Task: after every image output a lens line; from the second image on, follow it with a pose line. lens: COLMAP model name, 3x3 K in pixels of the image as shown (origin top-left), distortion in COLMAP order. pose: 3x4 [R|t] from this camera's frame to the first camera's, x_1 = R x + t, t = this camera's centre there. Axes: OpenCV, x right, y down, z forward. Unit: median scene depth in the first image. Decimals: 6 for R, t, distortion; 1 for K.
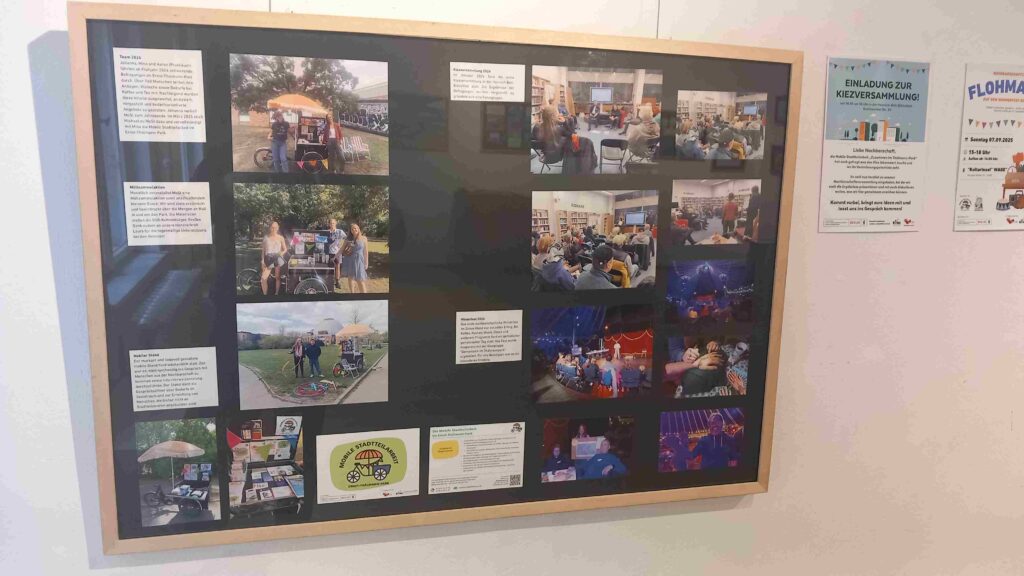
lens RADIAL K [[827.4, 0, 530.3], [0, 827.4, 292.1], [0, 0, 1]] dist [0.076582, -0.161622]
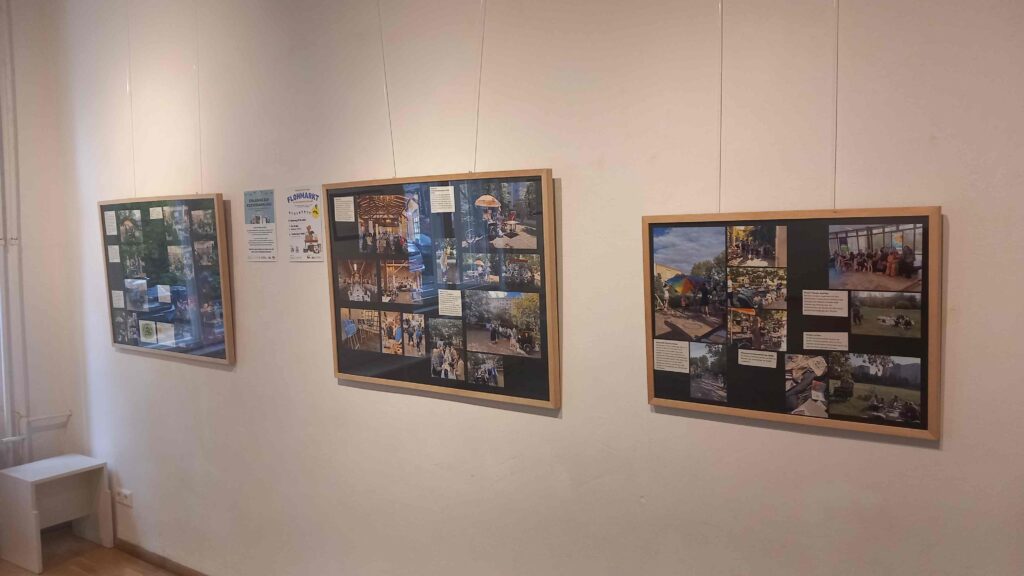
lens RADIAL K [[827.4, 0, 530.3], [0, 827.4, 292.1], [0, 0, 1]] dist [0.076582, -0.161622]
pose [[0.594951, 0.033535, -0.803062, 3.352225], [-0.081550, 0.996492, -0.018804, -0.004318], [0.799614, 0.076677, 0.595599, 0.252056]]
